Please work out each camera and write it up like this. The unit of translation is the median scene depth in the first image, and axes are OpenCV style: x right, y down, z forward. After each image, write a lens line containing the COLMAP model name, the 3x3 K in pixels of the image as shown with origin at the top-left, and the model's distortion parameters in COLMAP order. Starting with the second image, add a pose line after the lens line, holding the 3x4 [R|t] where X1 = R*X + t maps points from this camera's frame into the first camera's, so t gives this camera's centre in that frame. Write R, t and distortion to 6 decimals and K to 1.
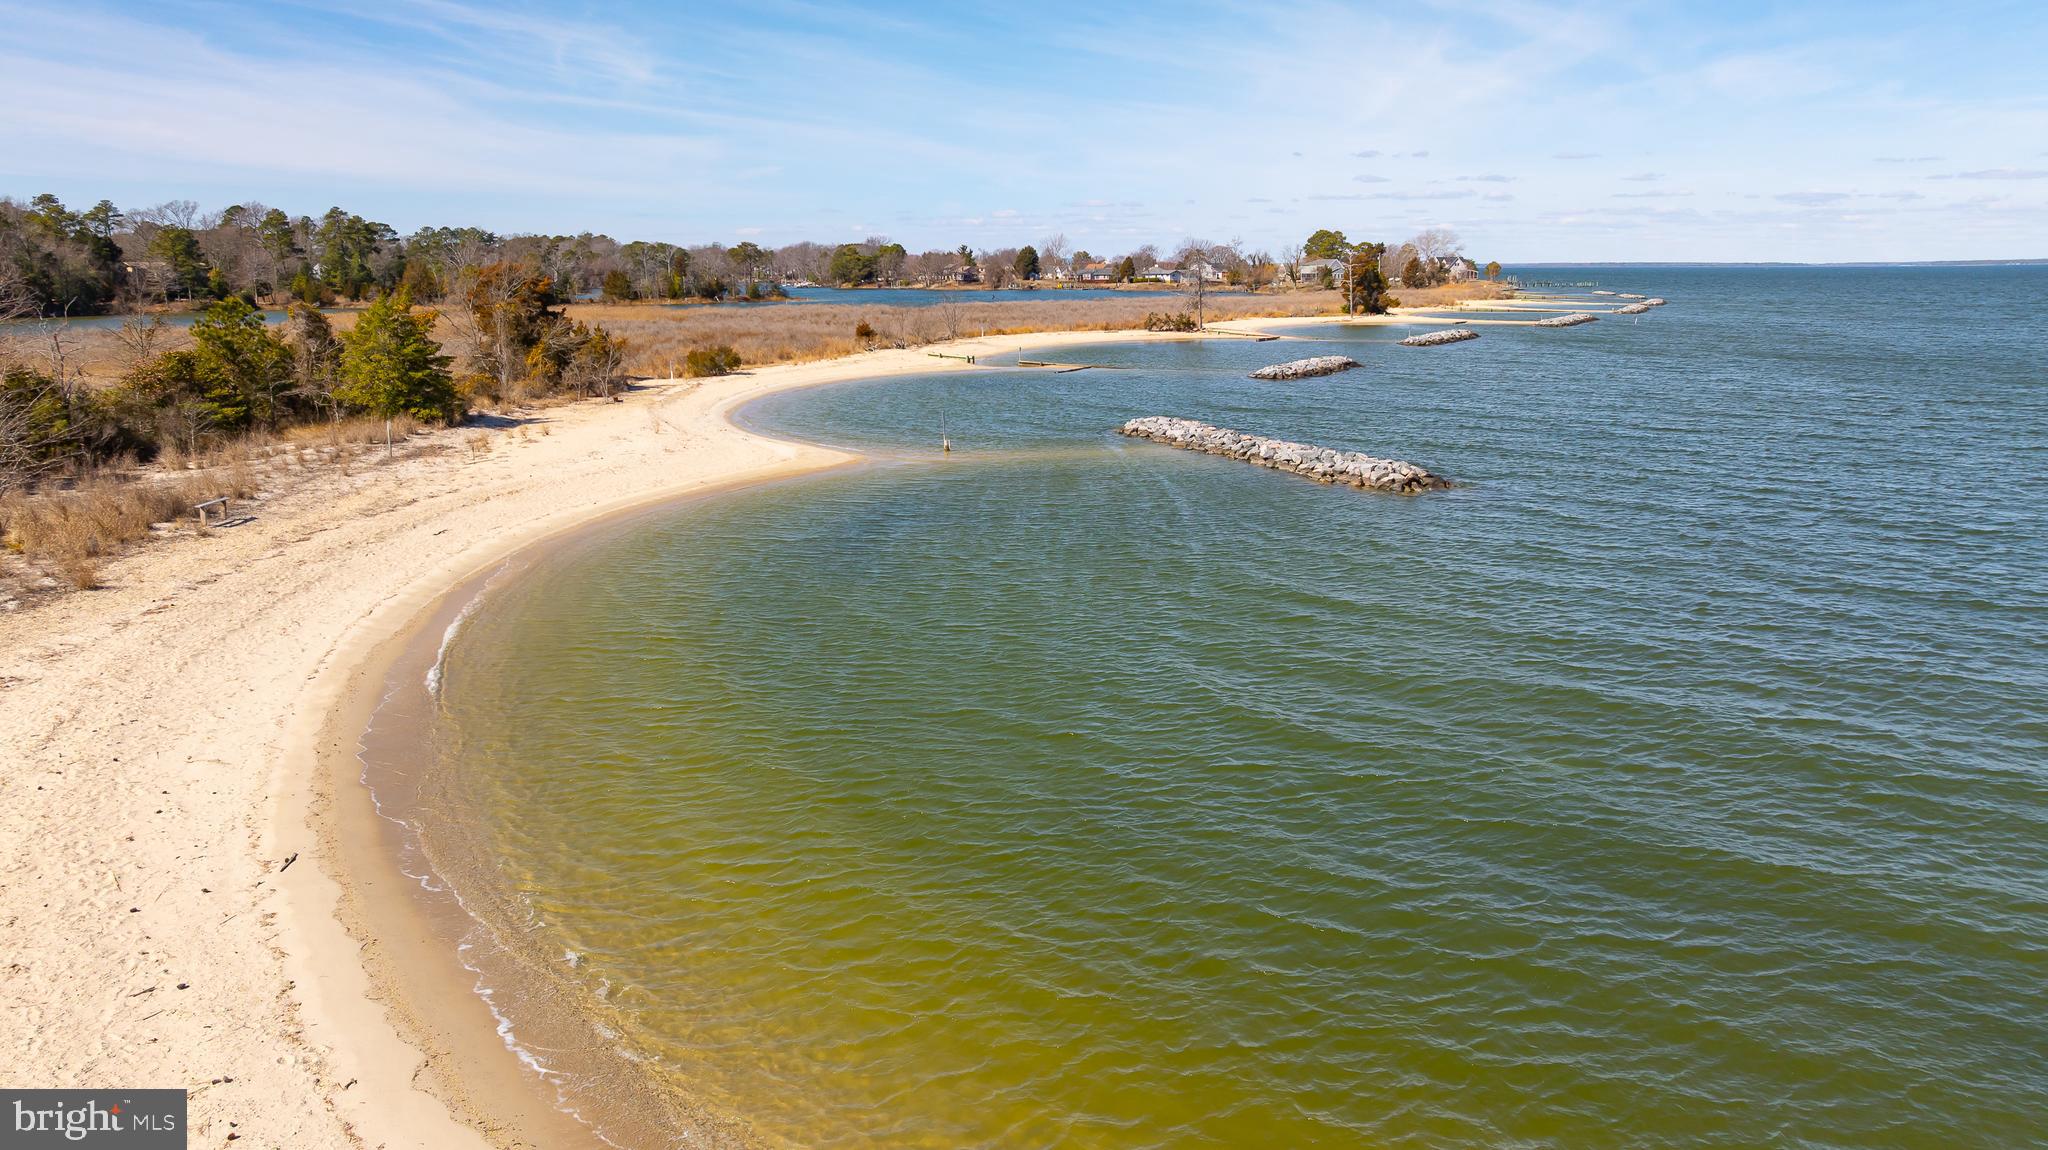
lens RADIAL K [[1405.4, 0, 1024.0], [0, 1405.4, 575.0], [0, 0, 1]] dist [-0.002139, 0.003210]
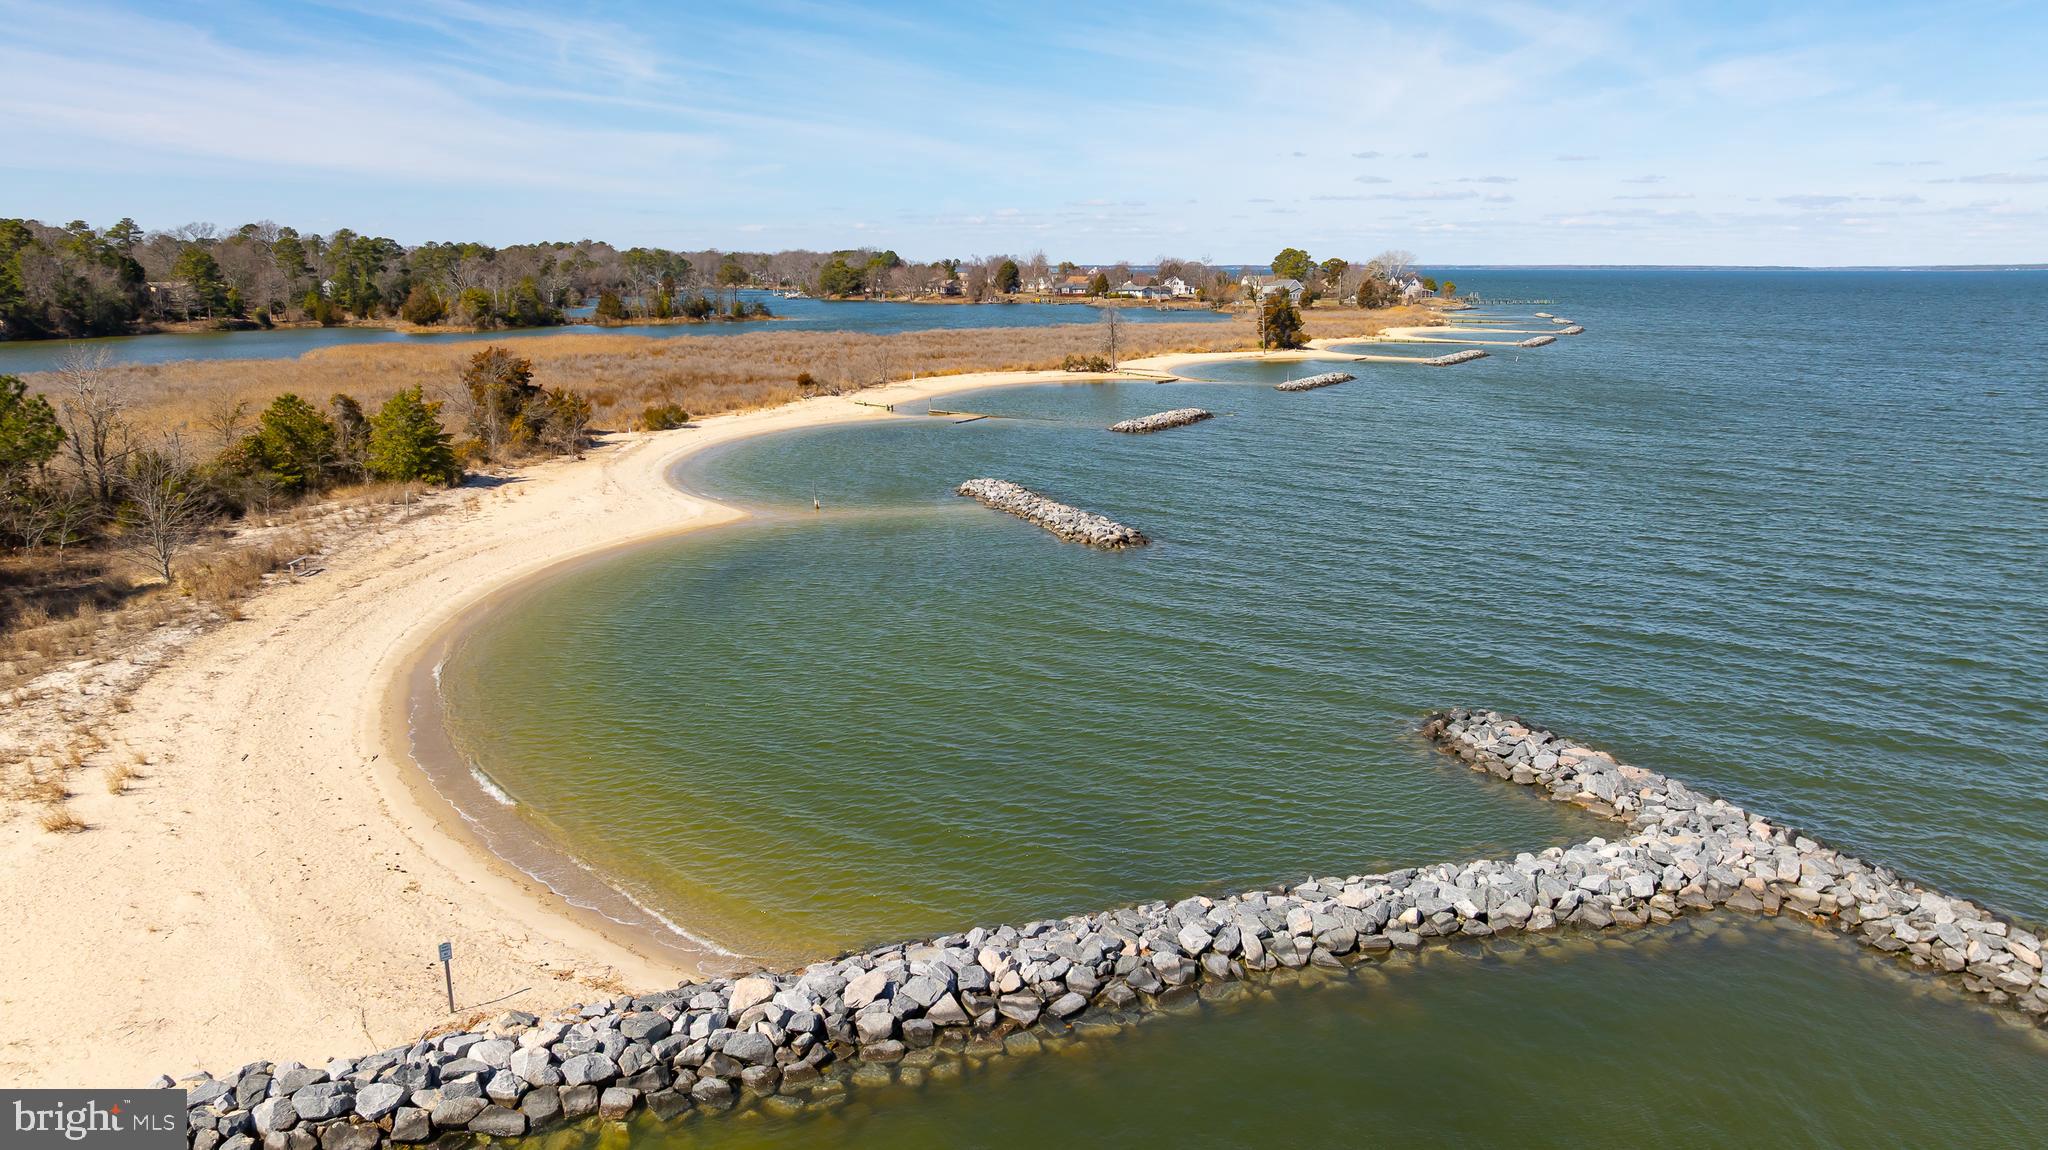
lens RADIAL K [[1482.7, 0, 1024.0], [0, 1482.7, 575.0], [0, 0, 1]] dist [0.000132, -0.005146]
pose [[0.999800, 0.004527, -0.019475, 0.077038], [-0.004478, 0.999987, 0.002554, -0.013043], [0.019487, -0.002466, 0.999807, -0.187029]]
